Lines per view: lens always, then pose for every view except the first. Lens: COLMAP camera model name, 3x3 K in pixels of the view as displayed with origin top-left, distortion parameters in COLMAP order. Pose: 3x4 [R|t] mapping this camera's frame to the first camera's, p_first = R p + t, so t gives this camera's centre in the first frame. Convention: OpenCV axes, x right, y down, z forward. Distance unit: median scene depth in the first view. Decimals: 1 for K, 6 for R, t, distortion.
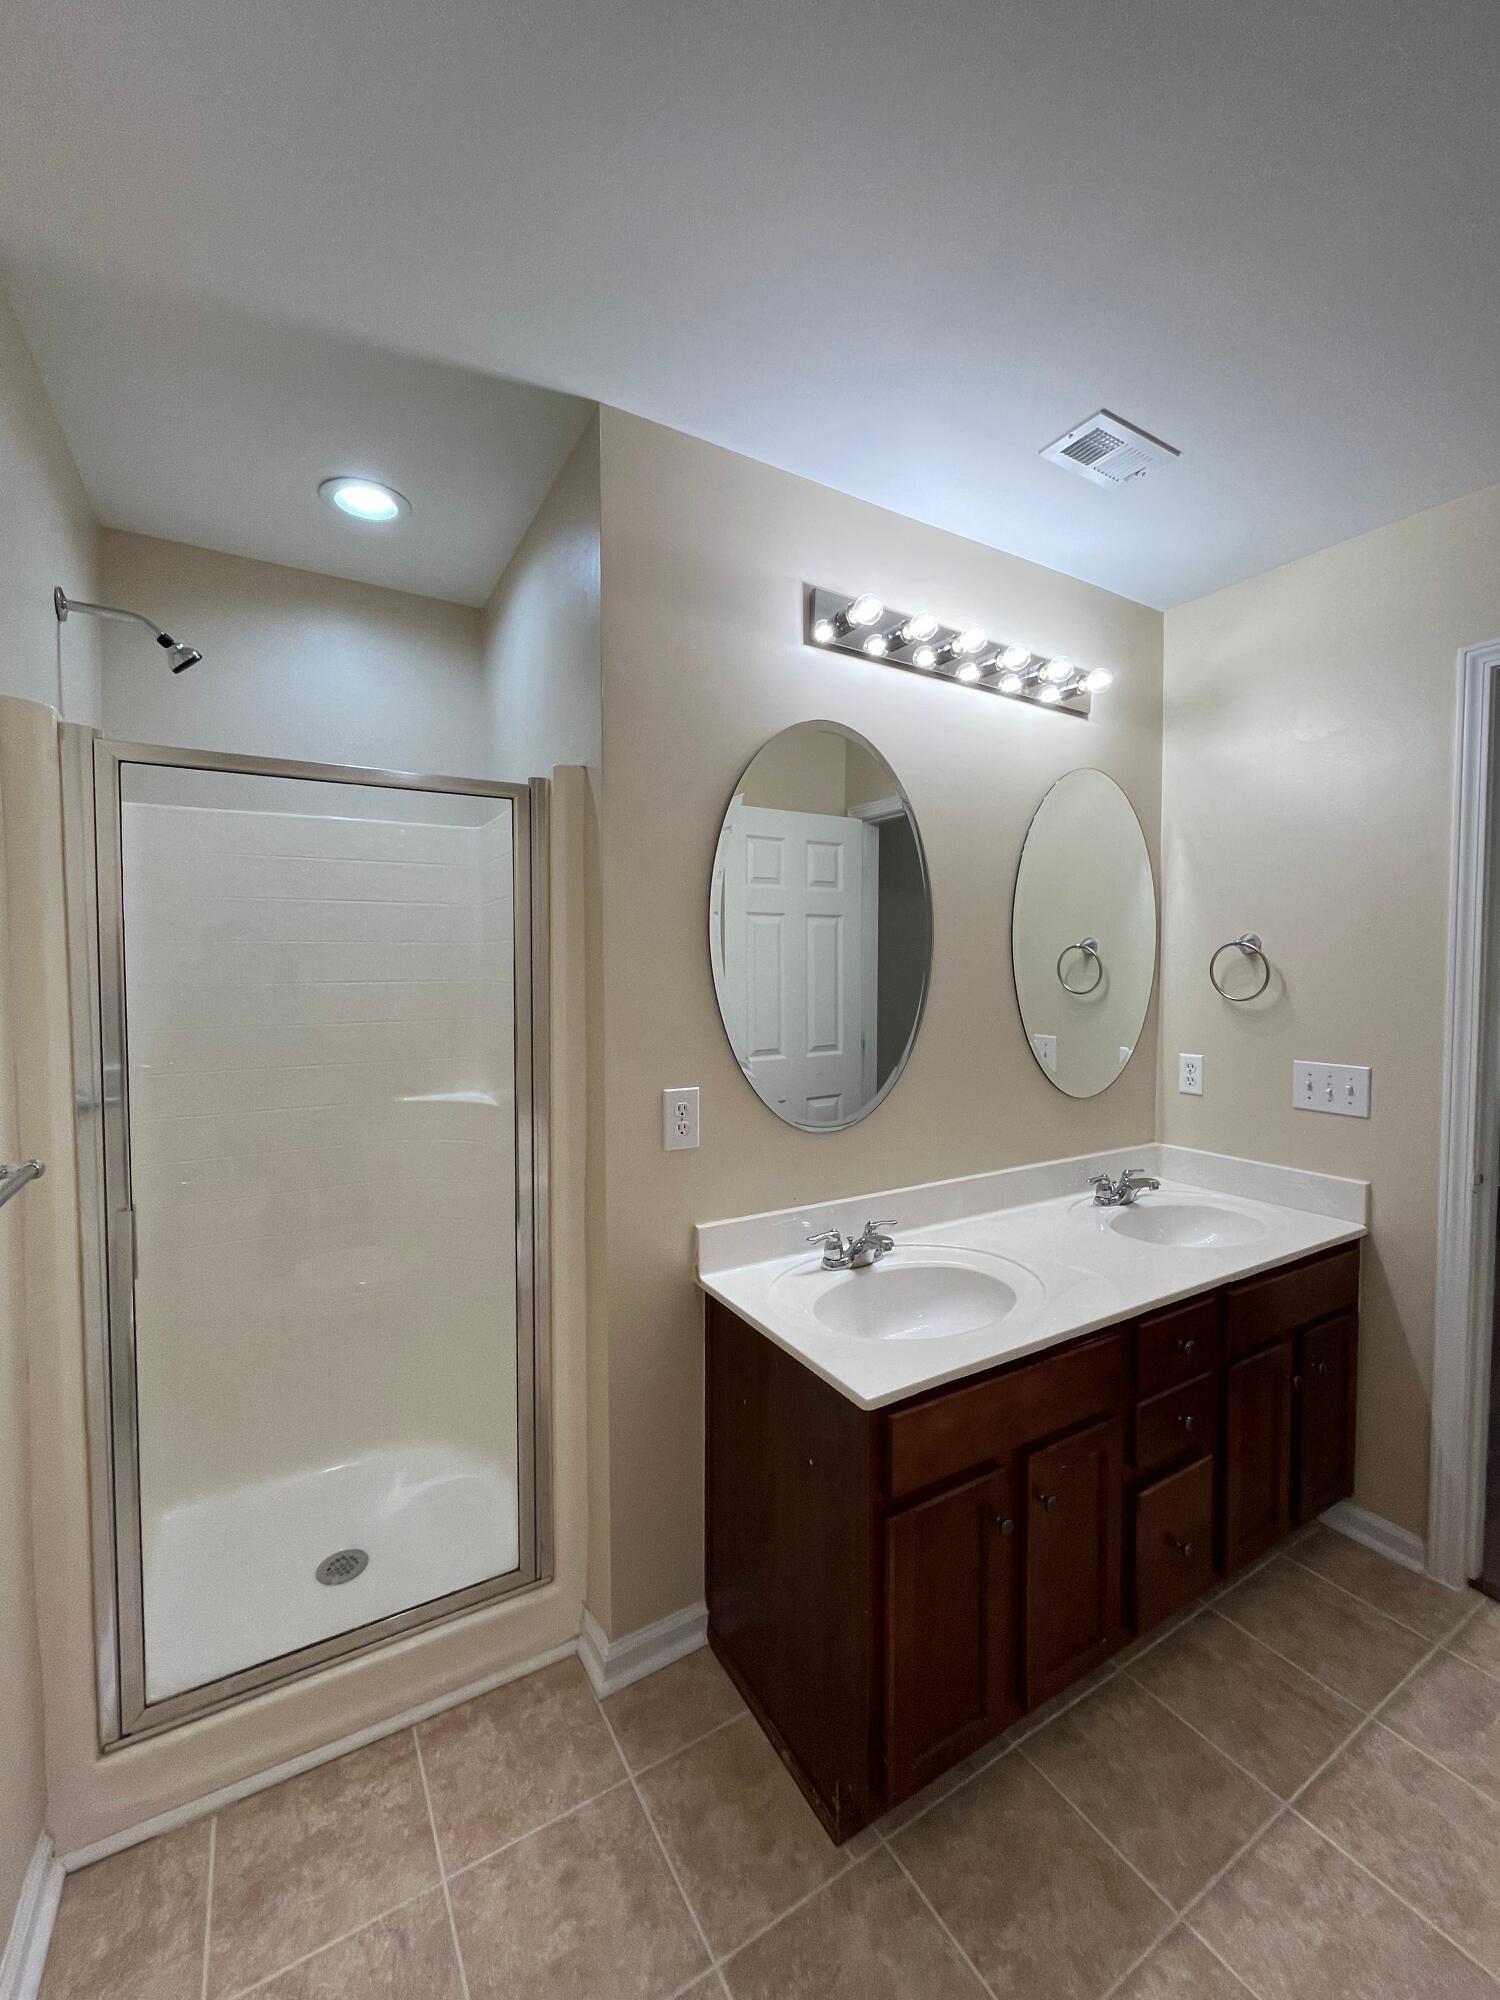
lens RADIAL K [[811.3, 0, 756.5], [0, 811.3, 993.6], [0, 0, 1]] dist [0.008187, -0.000317]
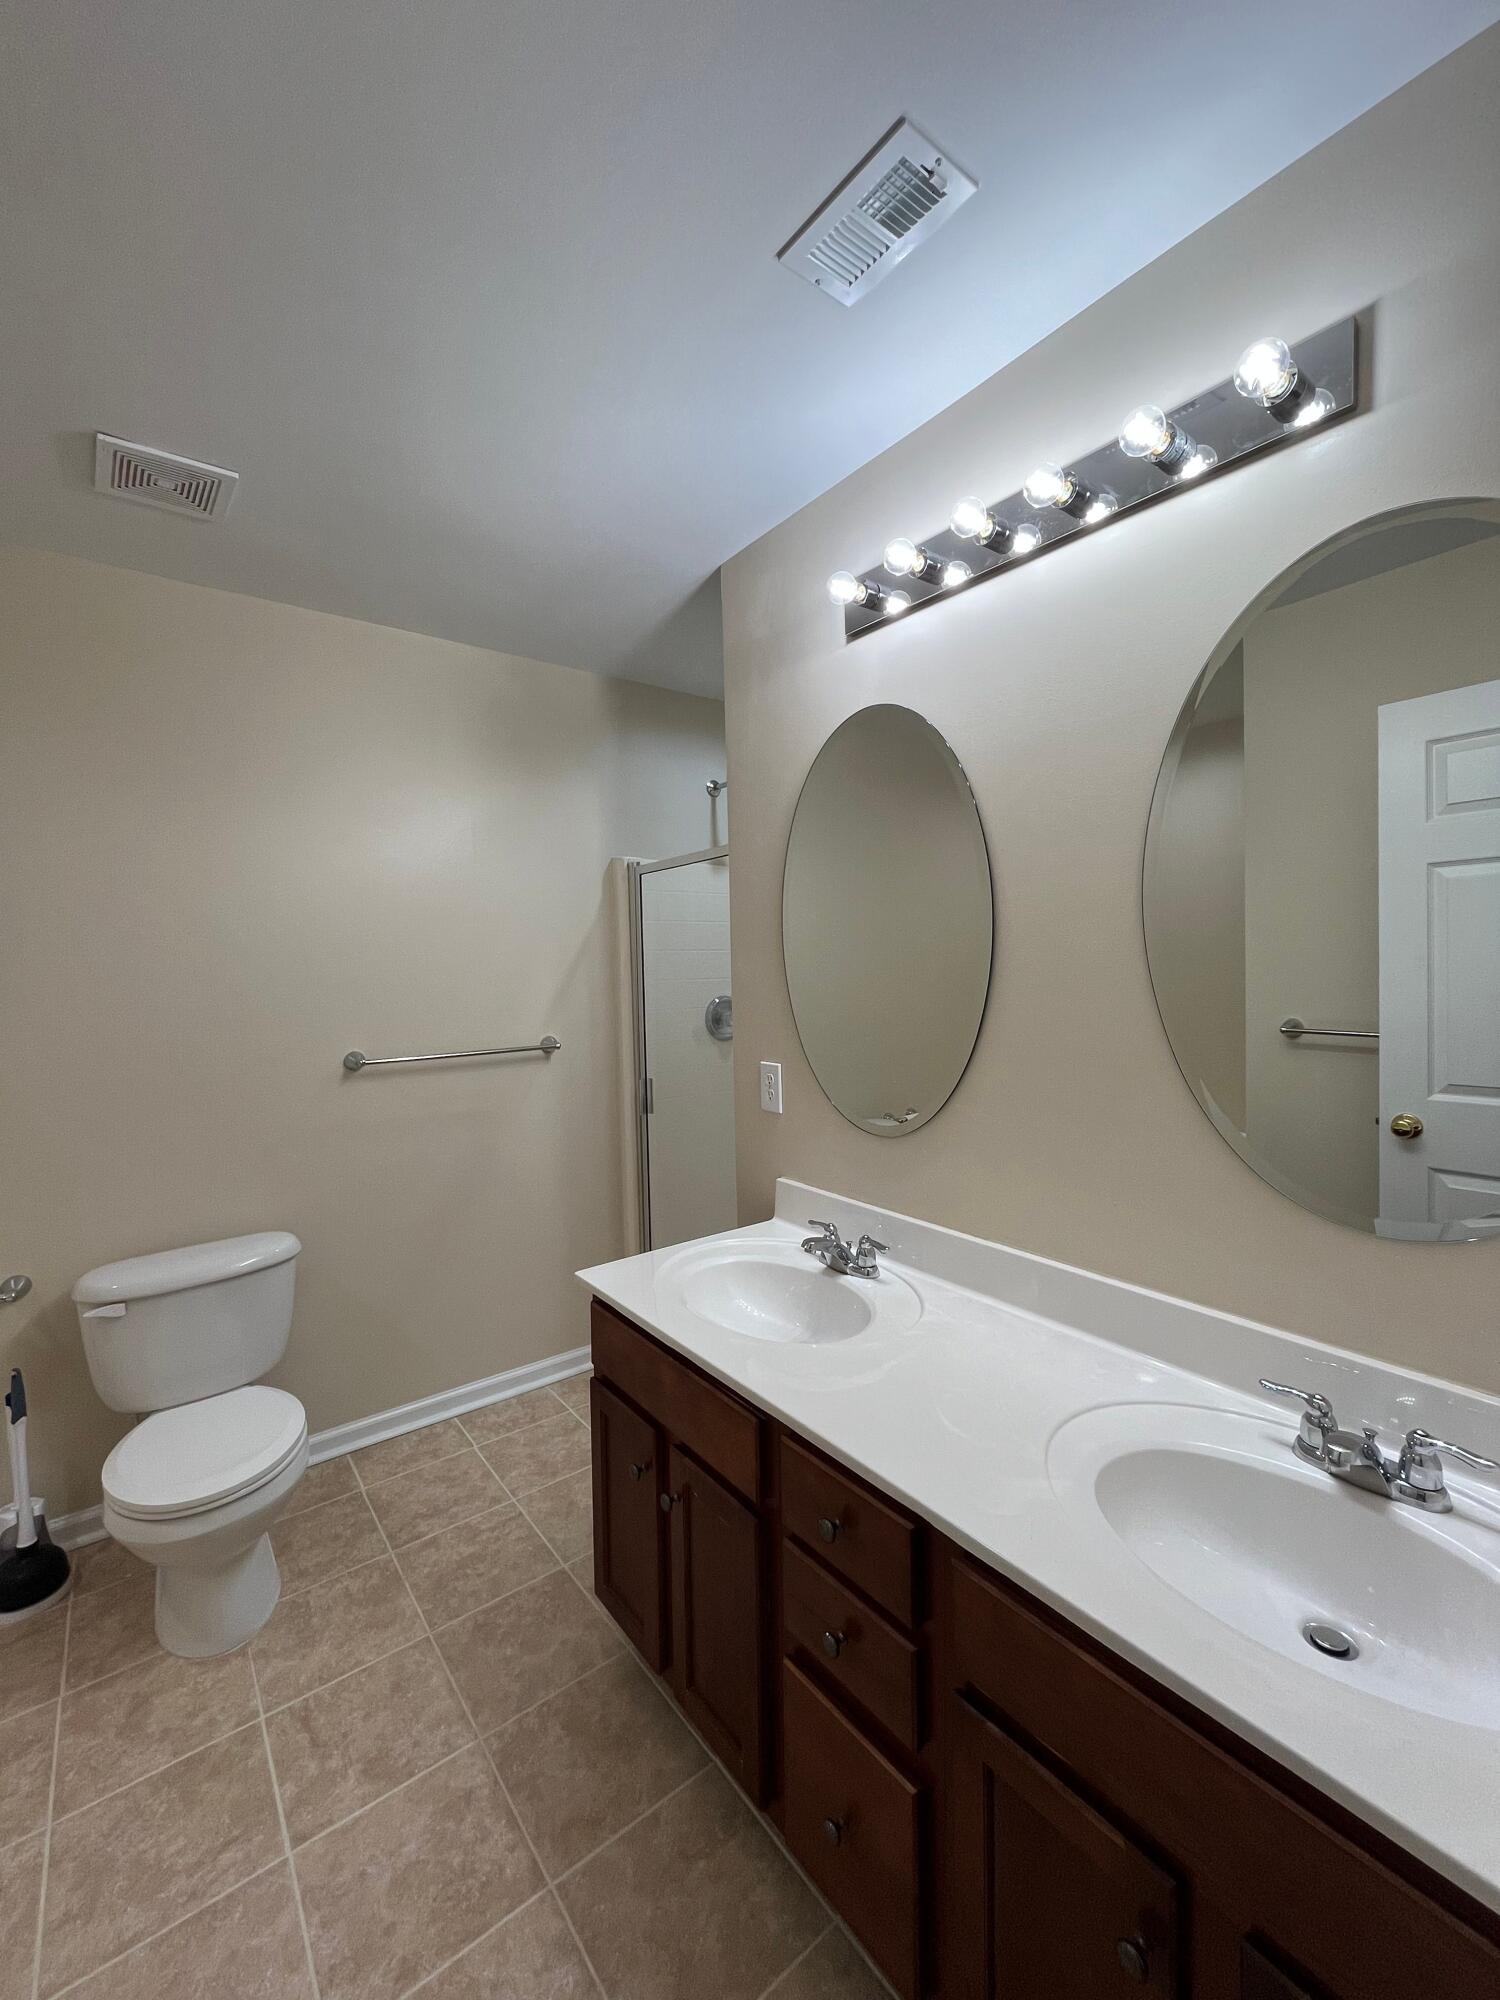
lens RADIAL K [[811.3, 0, 760.3], [0, 811.3, 991.2], [0, 0, 1]] dist [0.008187, -0.000317]
pose [[0.122724, 0.028437, -0.992033, 1.354360], [-0.010059, 0.999574, 0.027408, -0.030752], [0.992390, 0.006615, 0.122958, 0.990014]]
